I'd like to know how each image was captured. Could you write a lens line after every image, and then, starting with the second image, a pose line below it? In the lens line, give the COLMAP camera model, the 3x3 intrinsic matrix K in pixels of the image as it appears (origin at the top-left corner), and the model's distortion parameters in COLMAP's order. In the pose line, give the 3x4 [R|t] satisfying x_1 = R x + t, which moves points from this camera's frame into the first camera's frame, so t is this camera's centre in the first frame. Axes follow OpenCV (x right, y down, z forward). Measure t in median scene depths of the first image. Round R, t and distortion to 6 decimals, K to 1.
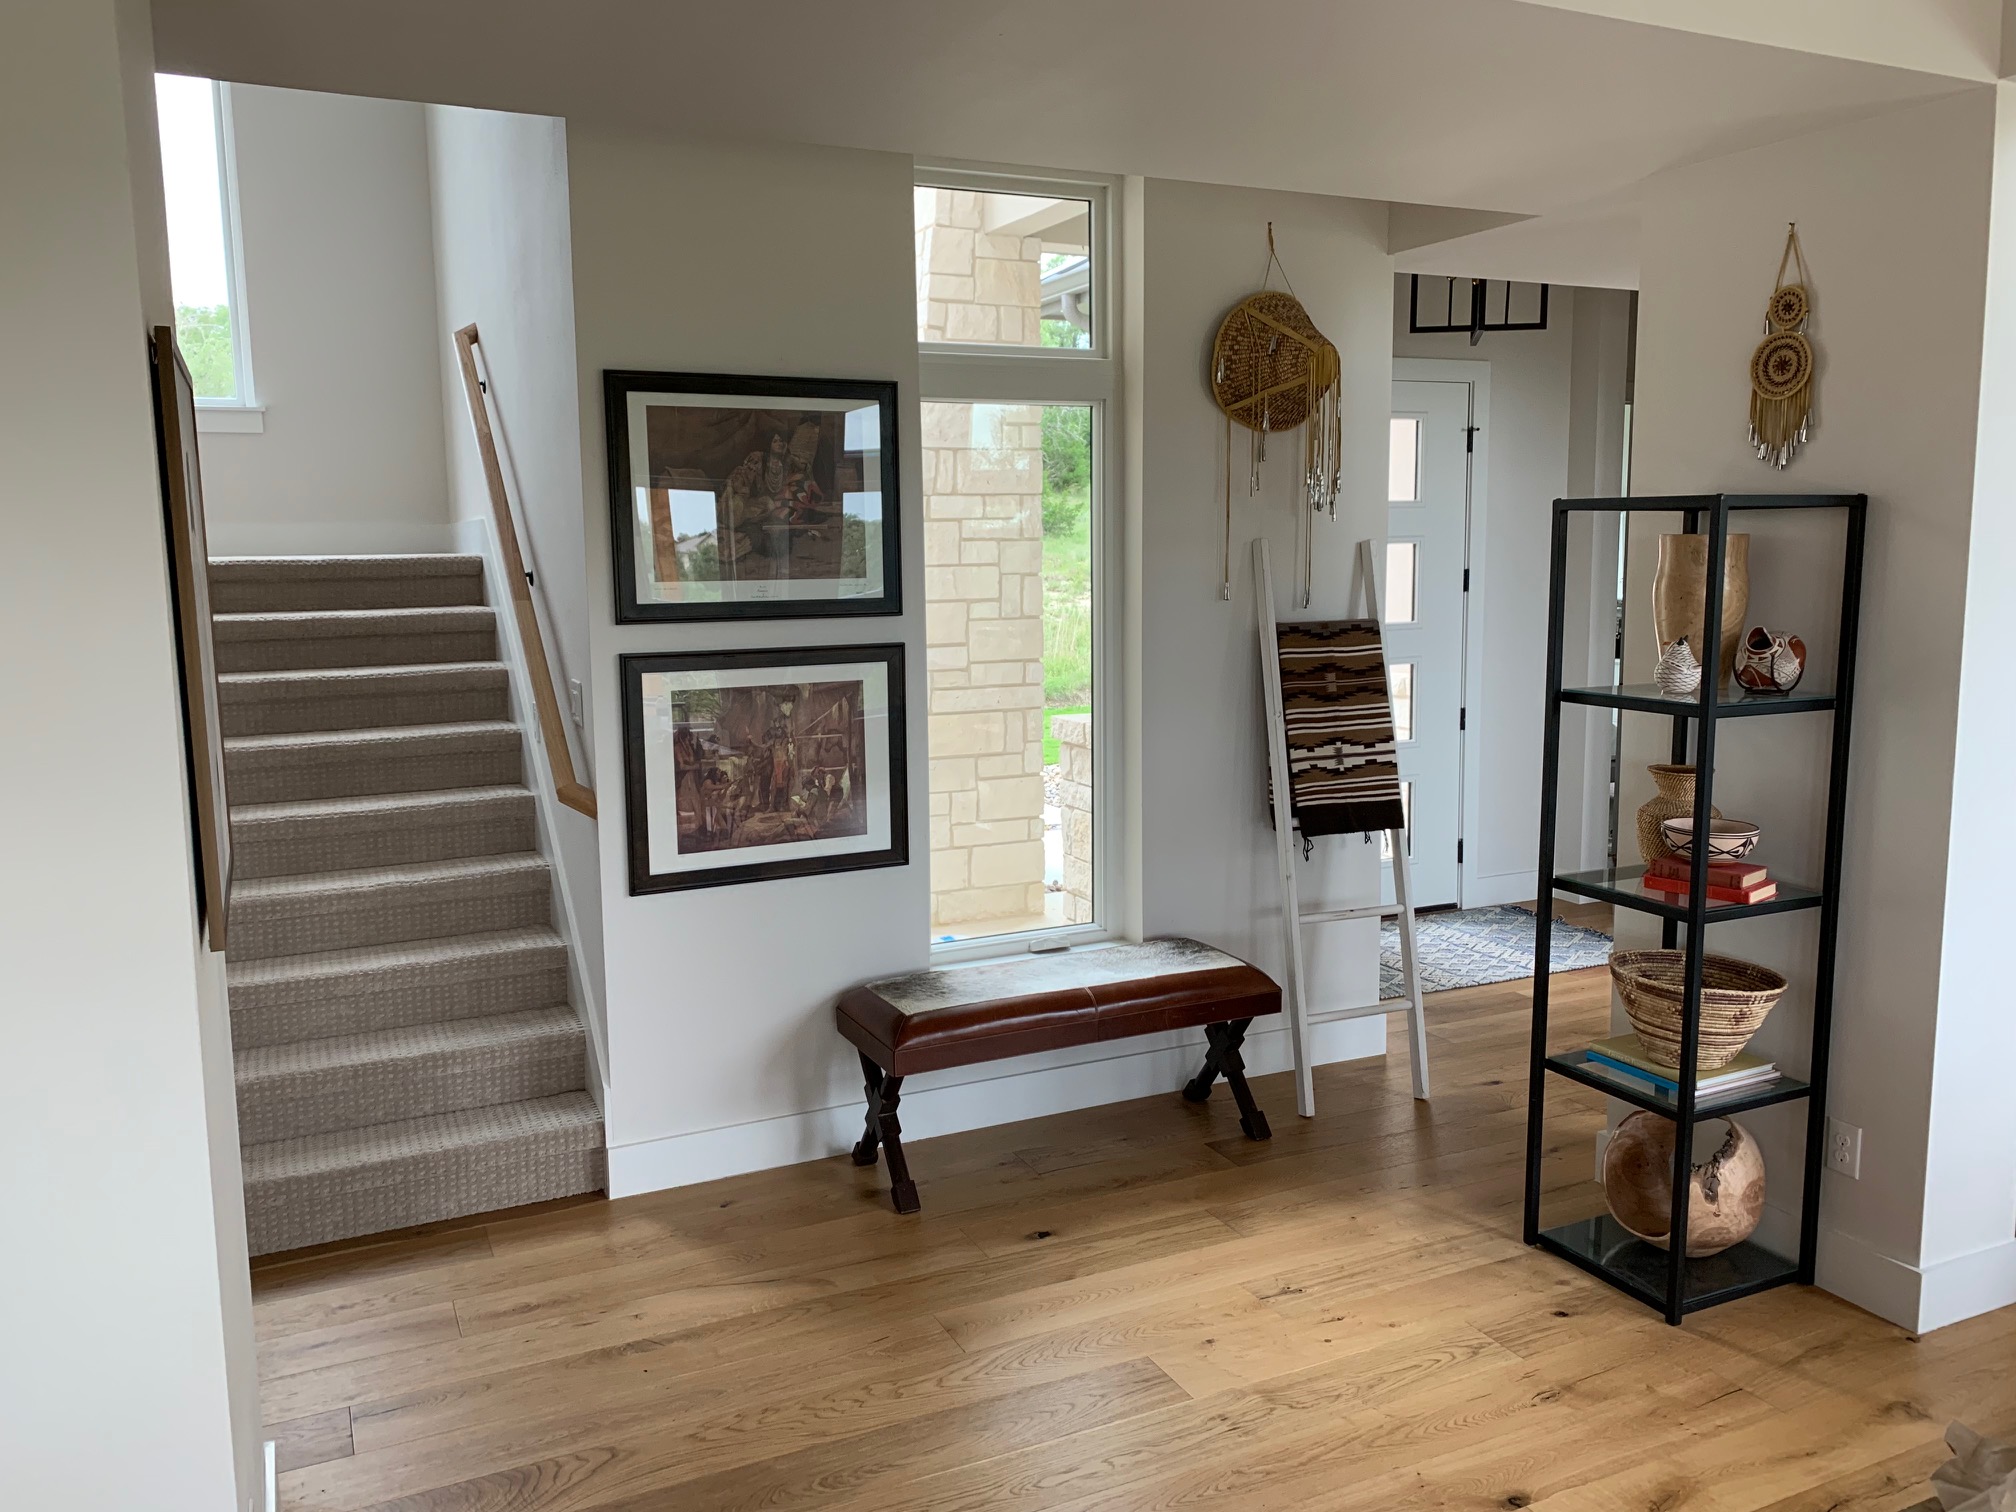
lens RADIAL K [[1551.4, 0, 1002.3], [0, 1551.4, 747.5], [0, 0, 1]] dist [0.065839, -0.079544]
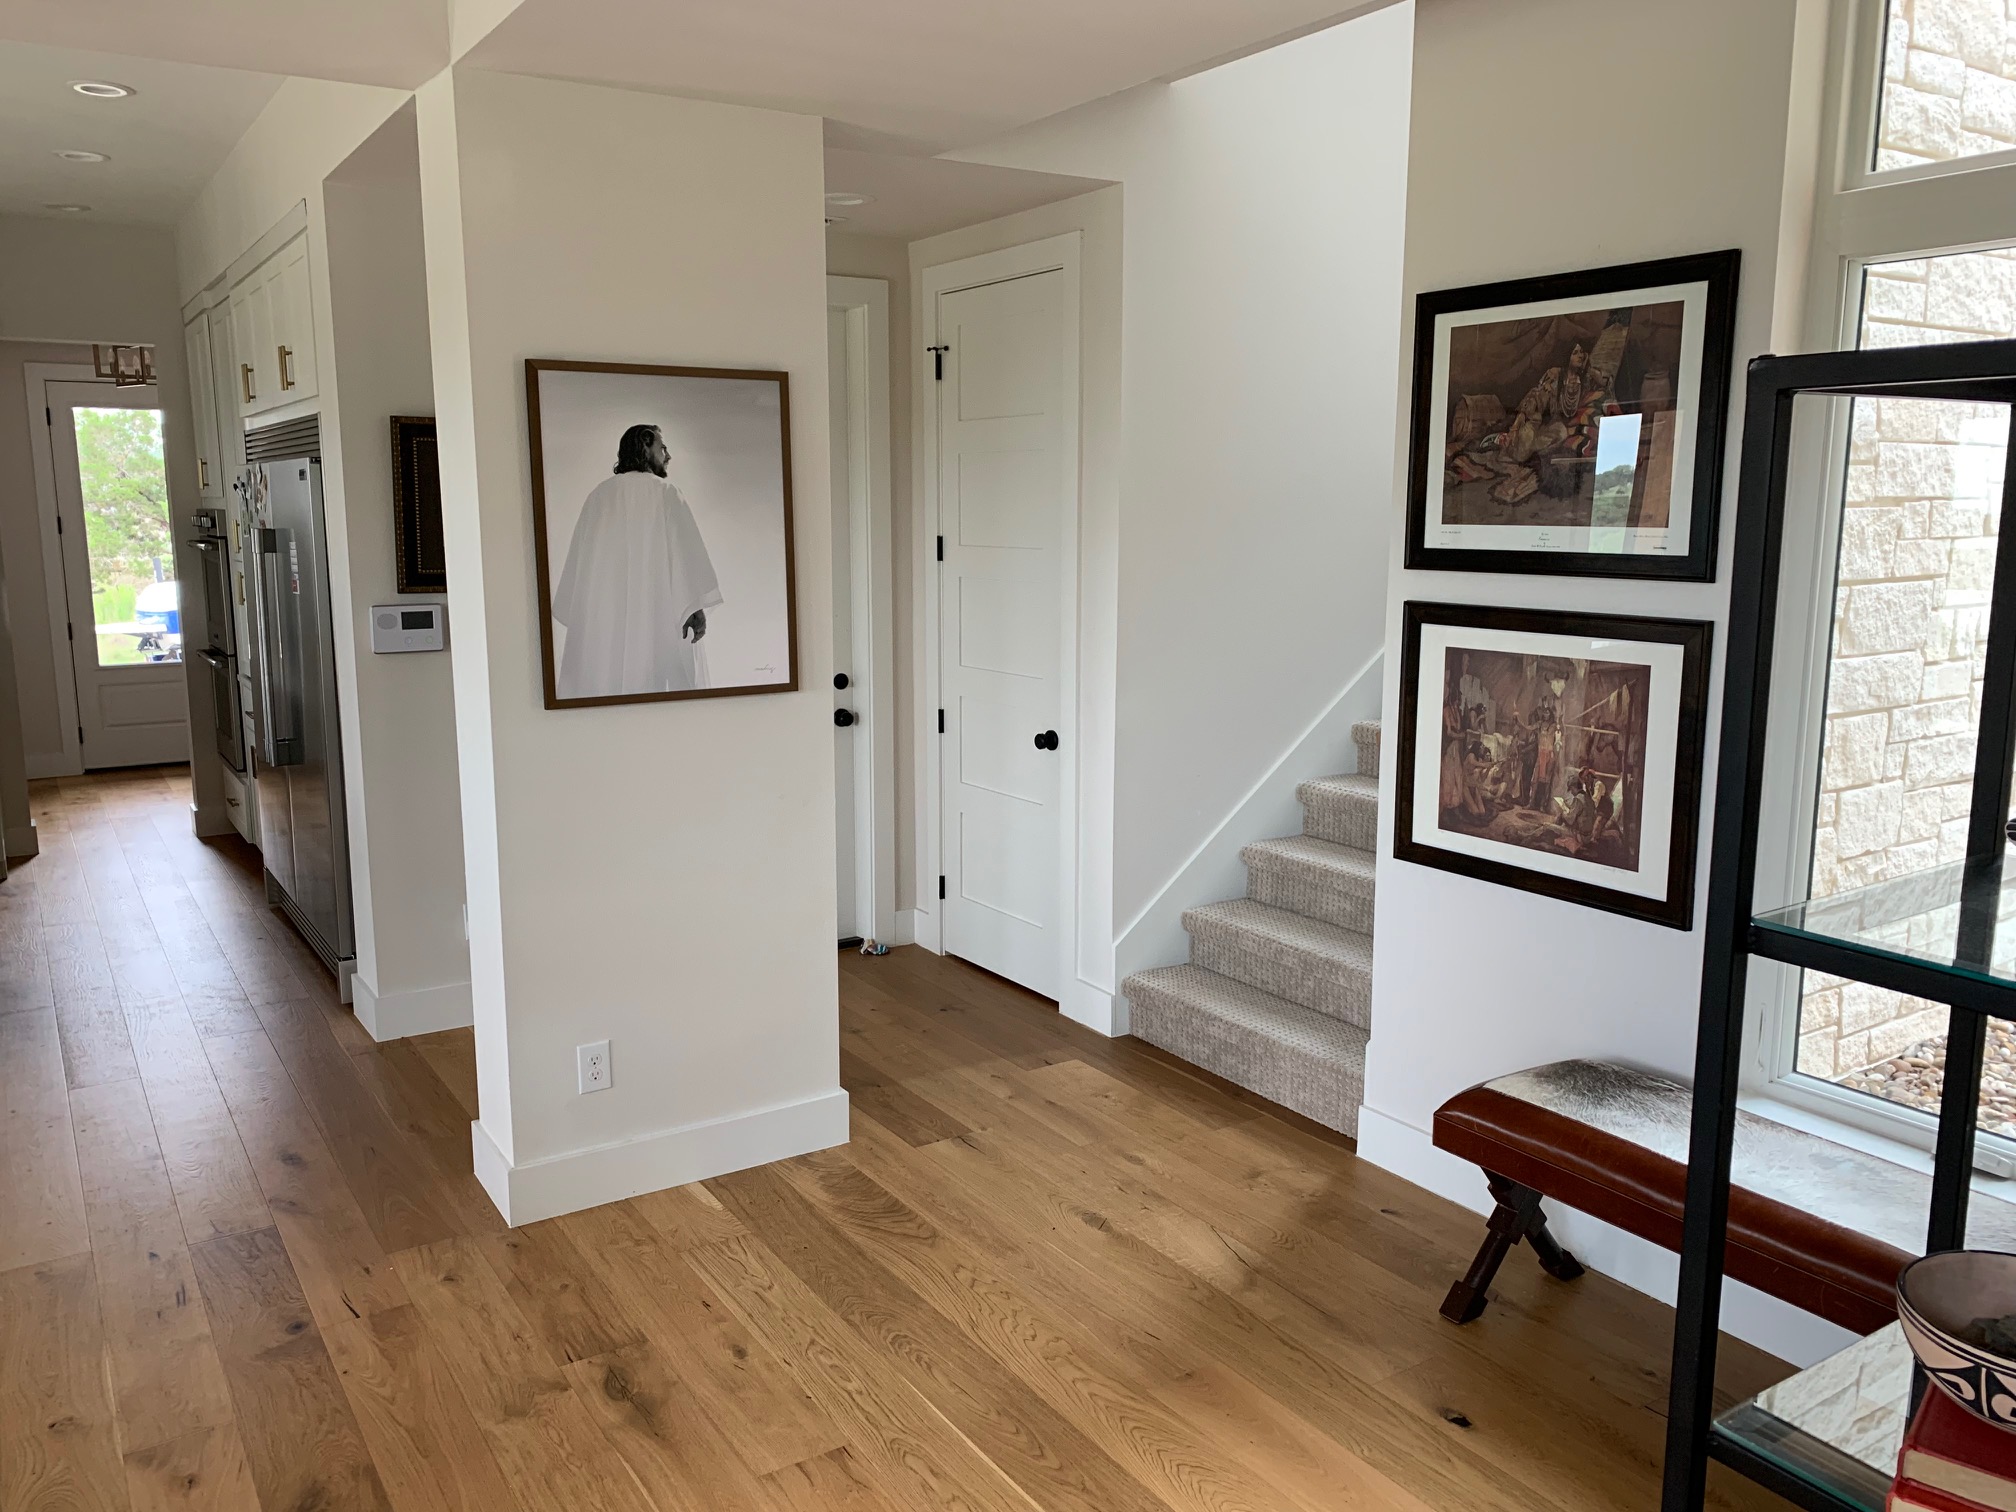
lens RADIAL K [[1551.4, 0, 1001.9], [0, 1551.4, 763.1], [0, 0, 1]] dist [0.065839, -0.079544]
pose [[0.124193, 0.177939, -0.976173, 0.630666], [-0.134347, 0.977746, 0.161133, -0.079356], [0.983121, 0.111135, 0.145335, 0.607444]]
